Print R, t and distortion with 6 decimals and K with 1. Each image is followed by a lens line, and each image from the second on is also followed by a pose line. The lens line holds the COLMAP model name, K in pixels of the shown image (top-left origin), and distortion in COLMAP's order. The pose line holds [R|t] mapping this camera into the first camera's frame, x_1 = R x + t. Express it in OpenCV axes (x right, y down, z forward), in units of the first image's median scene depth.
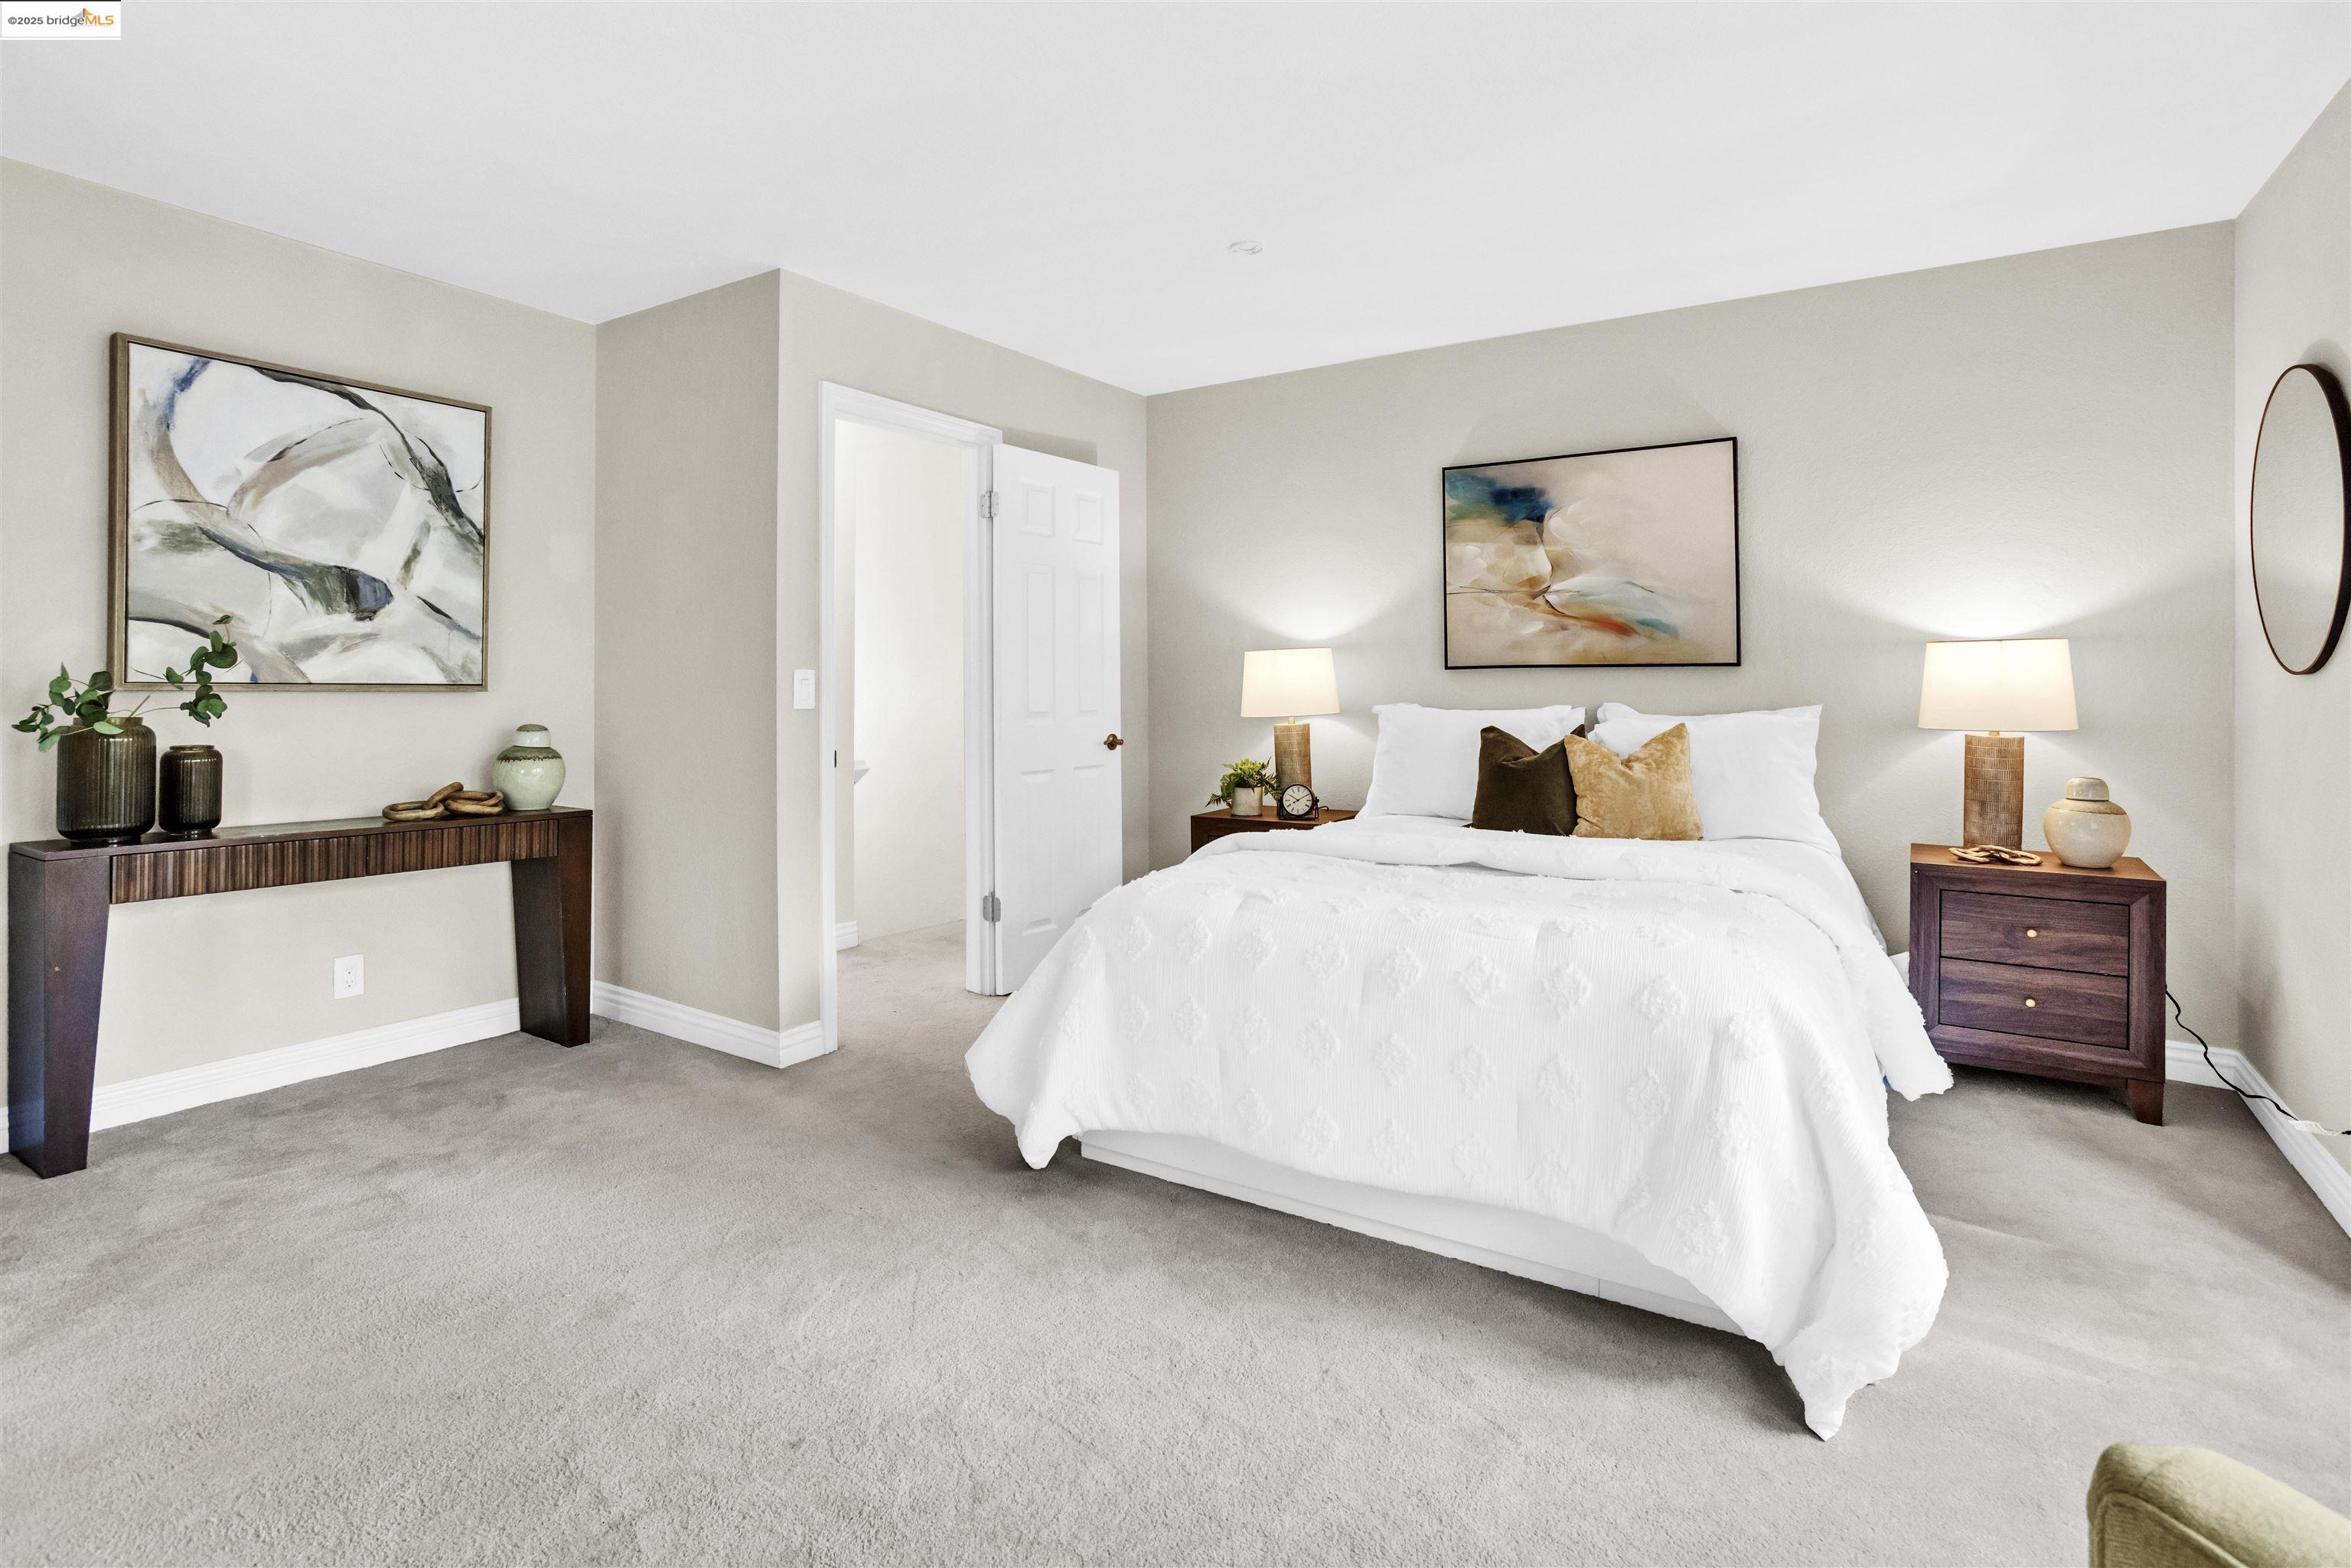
lens RADIAL K [[1168.6, 0, 1174.3], [0, 1168.6, 675.1], [0, 0, 1]] dist [-0.049633, 0.028936]
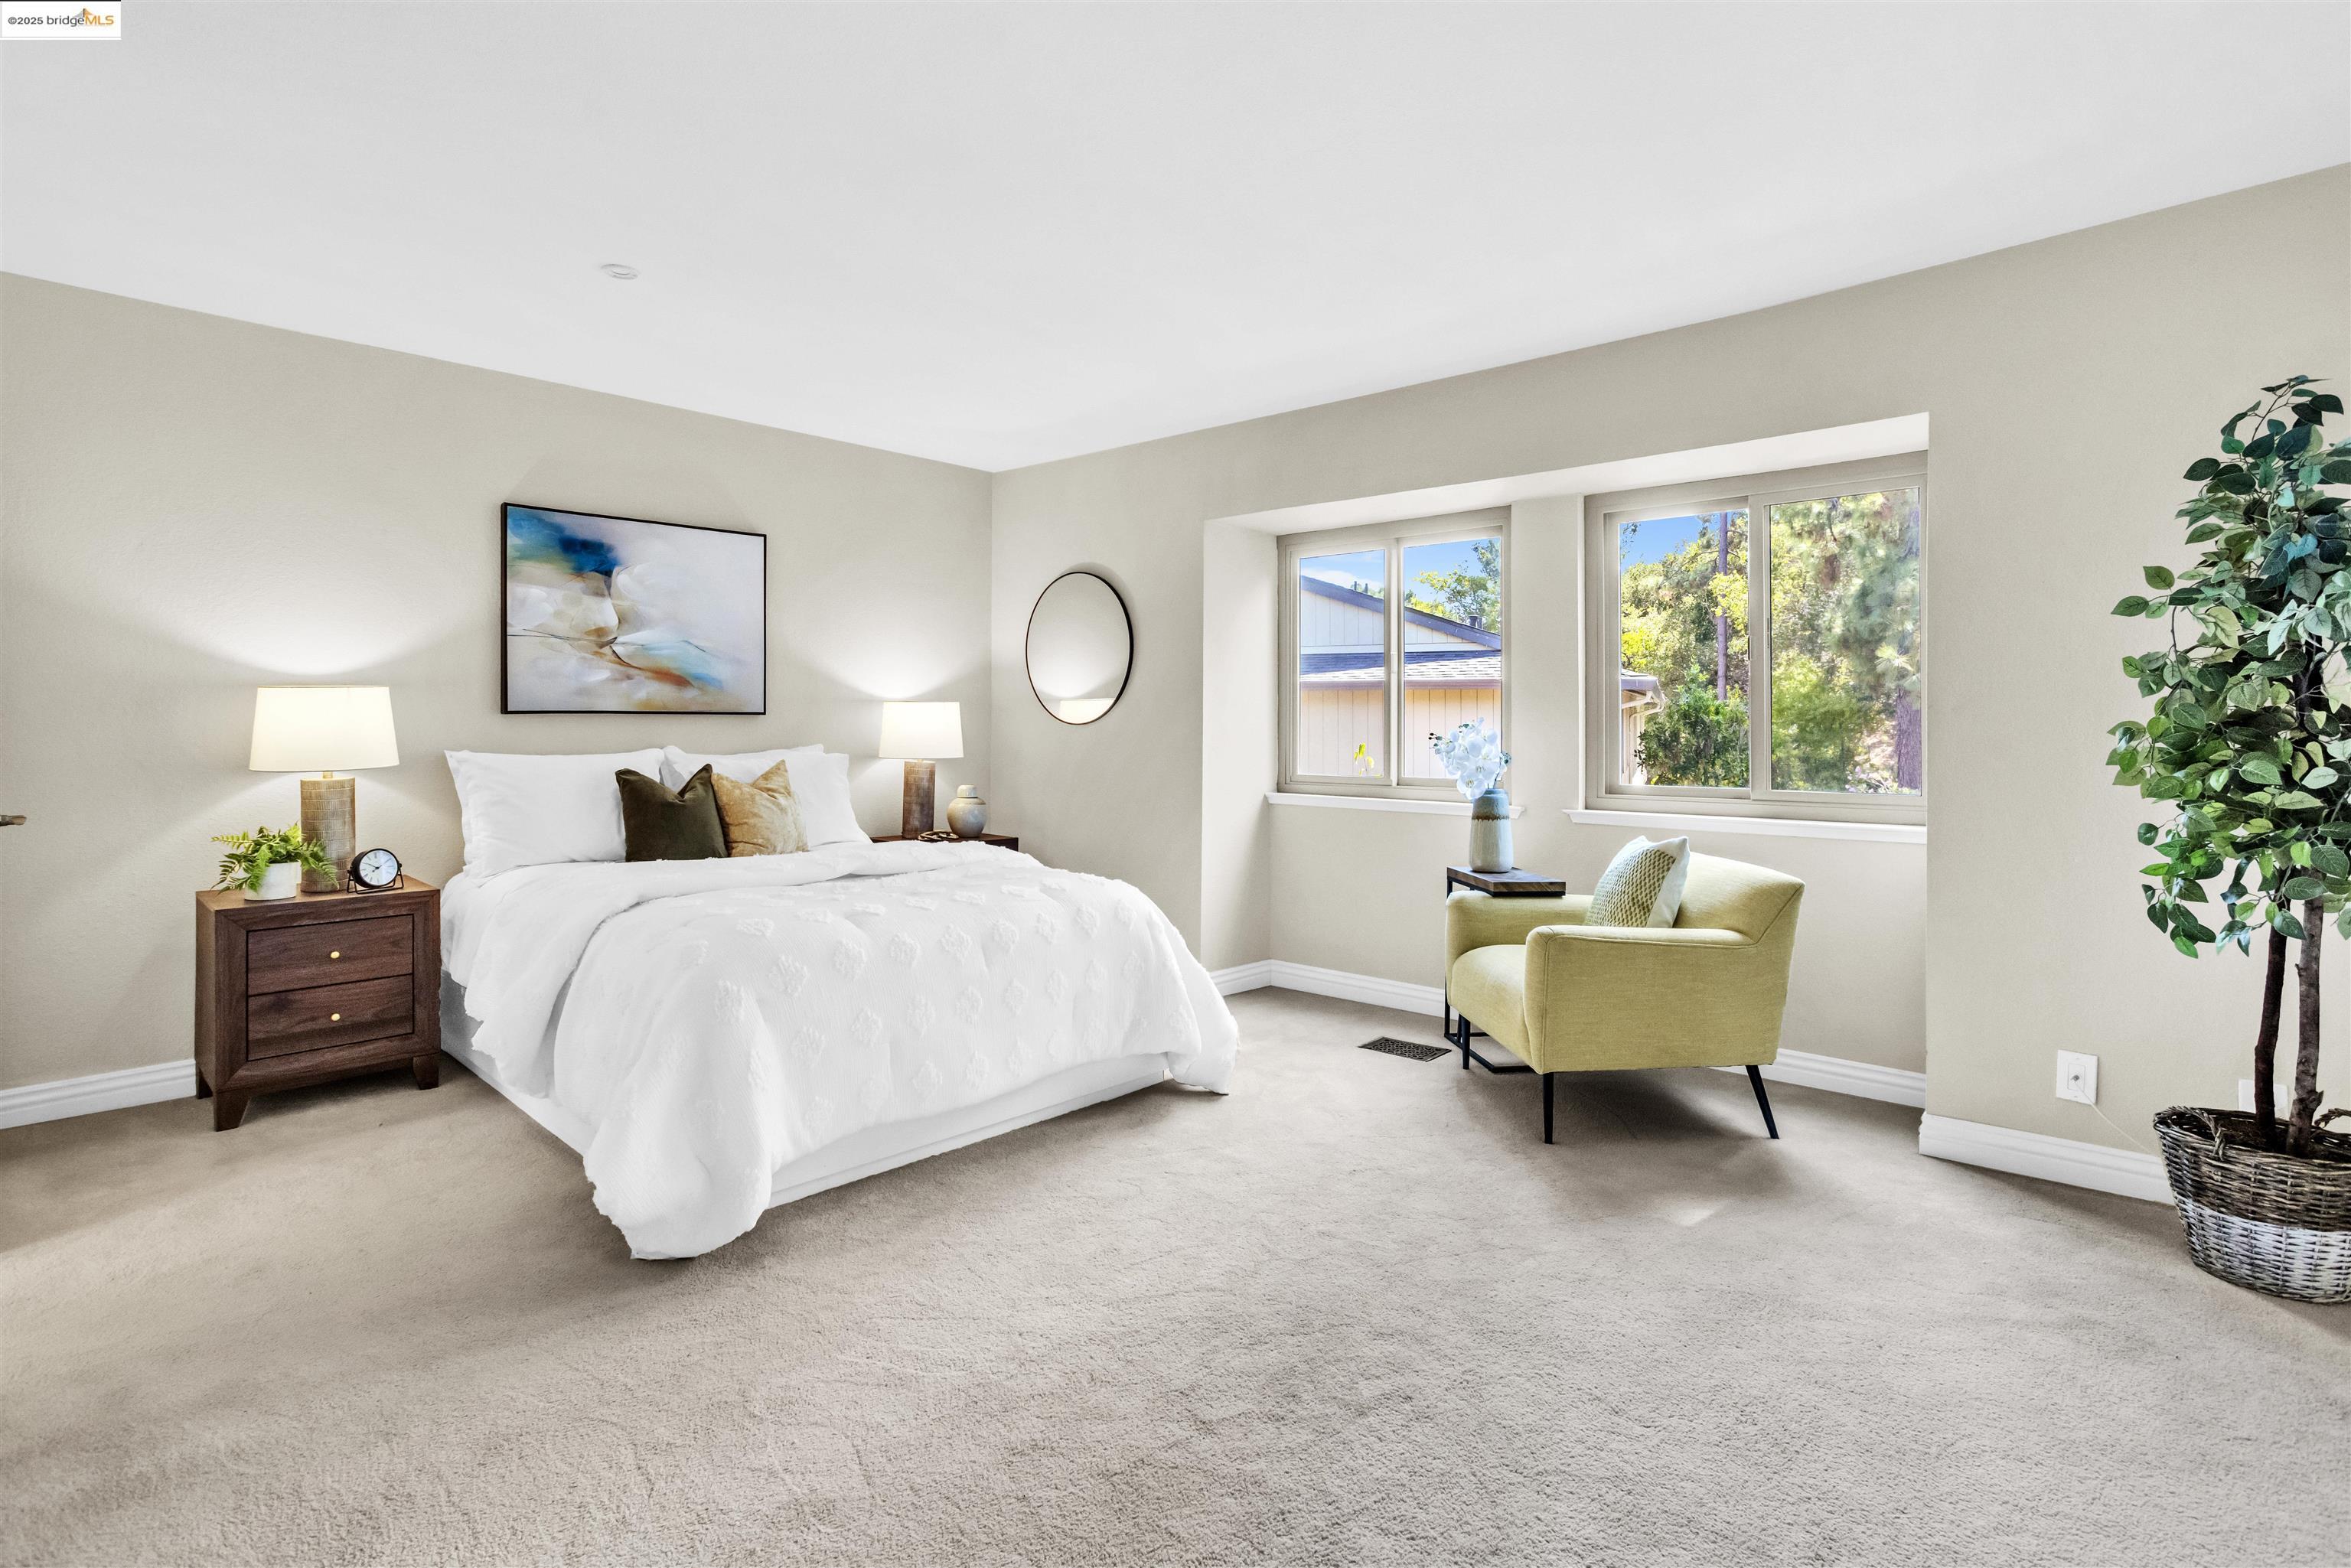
lens RADIAL K [[1171.0, 0, 1157.6], [0, 1171.0, 734.9], [0, 0, 1]] dist [-0.049206, 0.029708]
pose [[0.166914, -0.005963, 0.985953, -0.646394], [-0.007491, 0.999945, 0.007316, 0.001458], [-0.985943, -0.008607, 0.166860, 0.328806]]
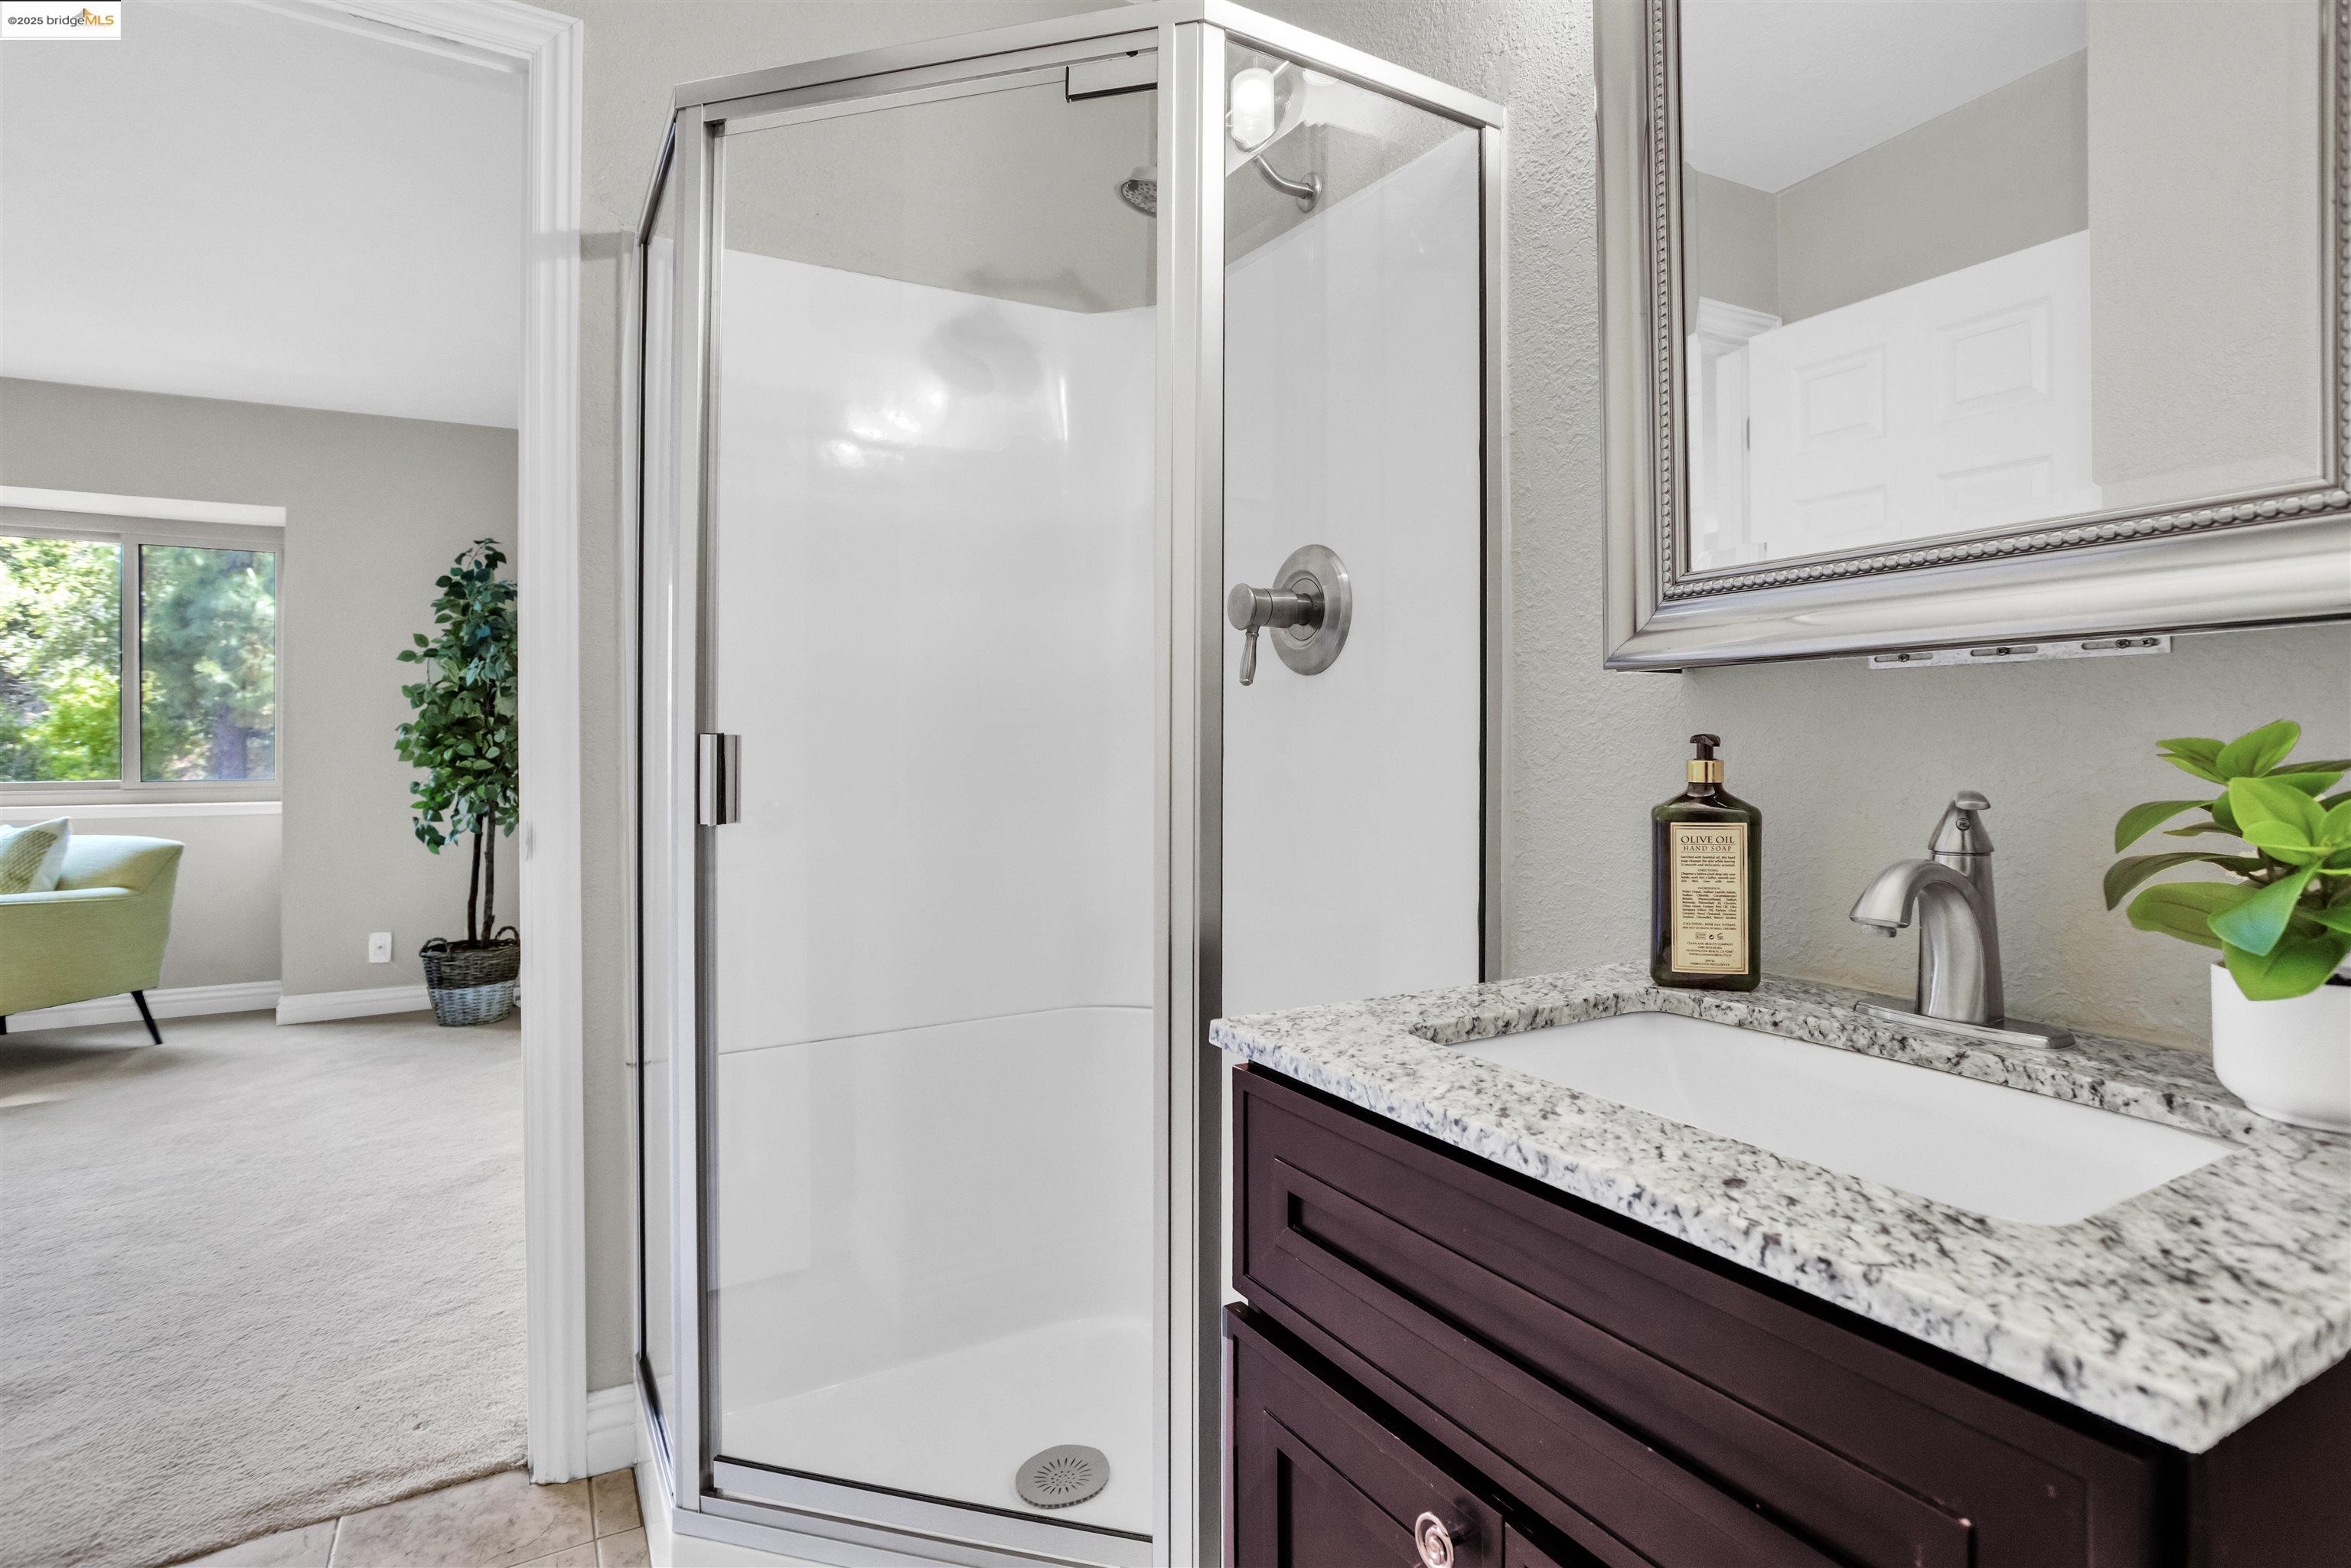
lens RADIAL K [[1171.0, 0, 1157.6], [0, 1171.0, 734.9], [0, 0, 1]] dist [-0.049206, 0.029708]
pose [[-0.886524, 0.008000, 0.462614, -1.243552], [0.000500, 0.999866, -0.016334, 0.033510], [-0.462683, -0.014249, -0.886409, 0.633183]]
